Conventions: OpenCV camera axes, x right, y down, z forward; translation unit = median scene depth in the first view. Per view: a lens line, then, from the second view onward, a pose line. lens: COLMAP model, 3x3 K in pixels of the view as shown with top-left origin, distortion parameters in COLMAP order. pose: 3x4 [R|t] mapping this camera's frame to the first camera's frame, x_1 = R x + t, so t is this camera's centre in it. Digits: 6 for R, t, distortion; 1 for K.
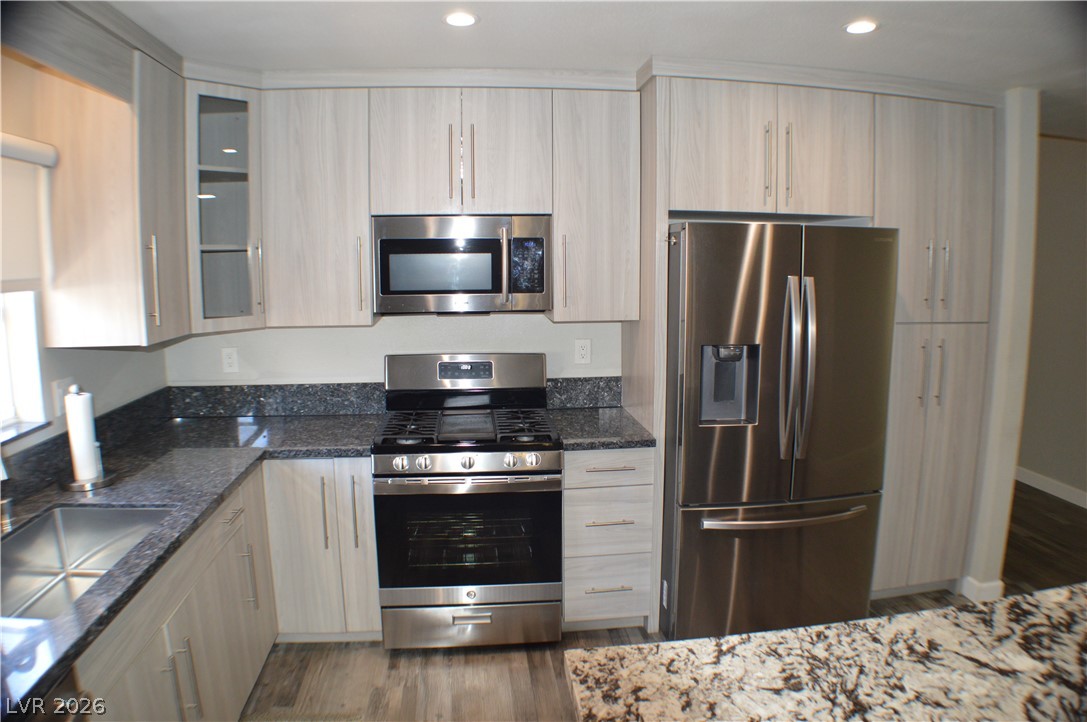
lens RADIAL K [[704.5, 0, 549.0], [0, 704.5, 360.2], [0, 0, 1]] dist [-0.189310, 0.042656]
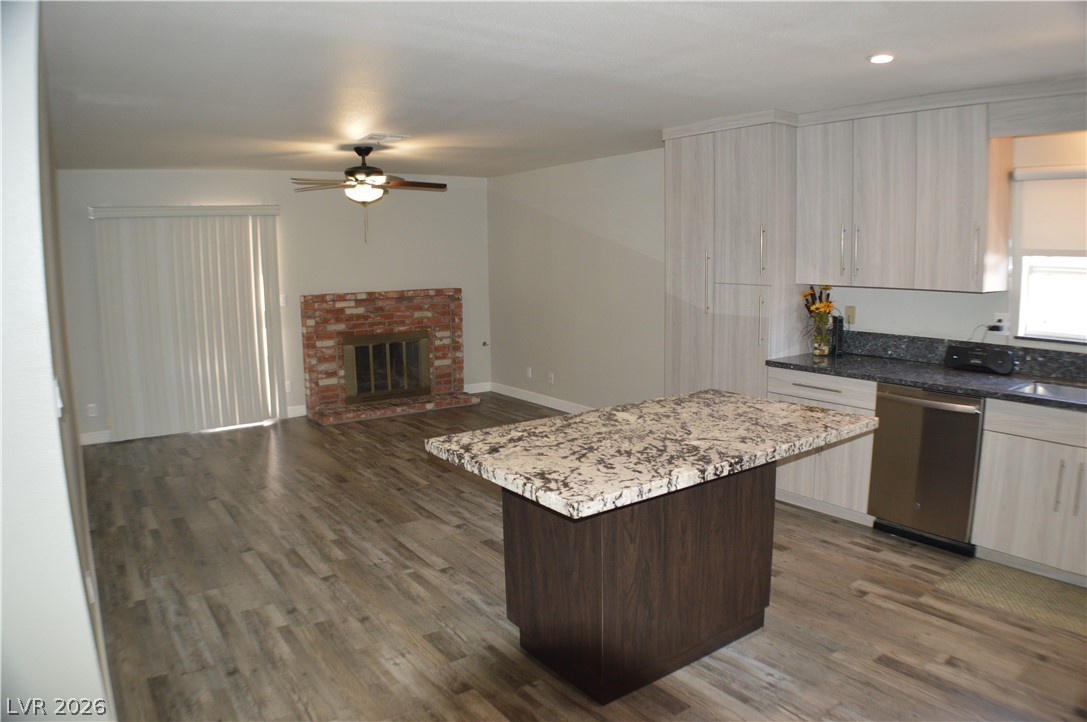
lens RADIAL K [[725.6, 0, 552.0], [0, 725.6, 356.1], [0, 0, 1]] dist [-0.191995, 0.043012]
pose [[-0.878459, 0.081649, -0.470790, 0.969258], [-0.050447, 0.963937, 0.261306, -0.140990], [0.475147, 0.253297, -0.842660, 1.149499]]
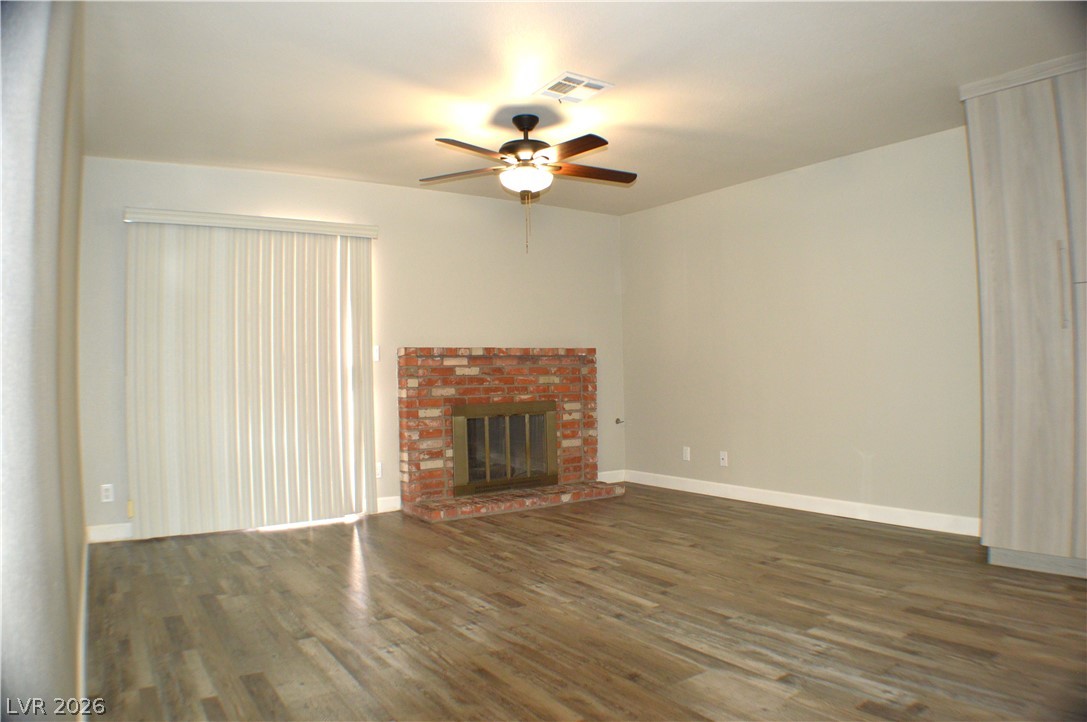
lens RADIAL K [[704.5, 0, 549.0], [0, 704.5, 360.2], [0, 0, 1]] dist [-0.189310, 0.042656]
pose [[-0.886540, 0.013223, -0.462462, 1.068793], [-0.042238, 0.993104, 0.109366, 0.192794], [0.460719, 0.116491, -0.879868, 0.312180]]
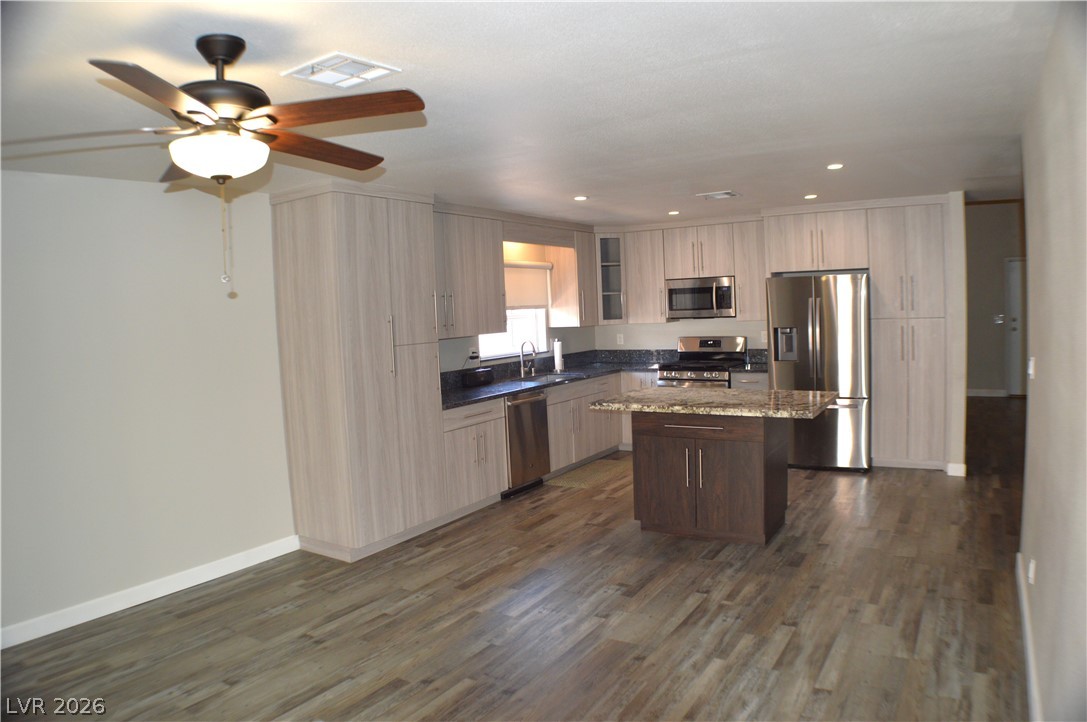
lens RADIAL K [[712.8, 0, 546.1], [0, 712.8, 364.8], [0, 0, 1]] dist [-0.192266, 0.045580]
pose [[0.768028, 0.020466, -0.640089, 1.205696], [-0.048681, 0.998463, -0.026487, 0.217170], [0.638563, 0.051503, 0.767844, -1.412908]]
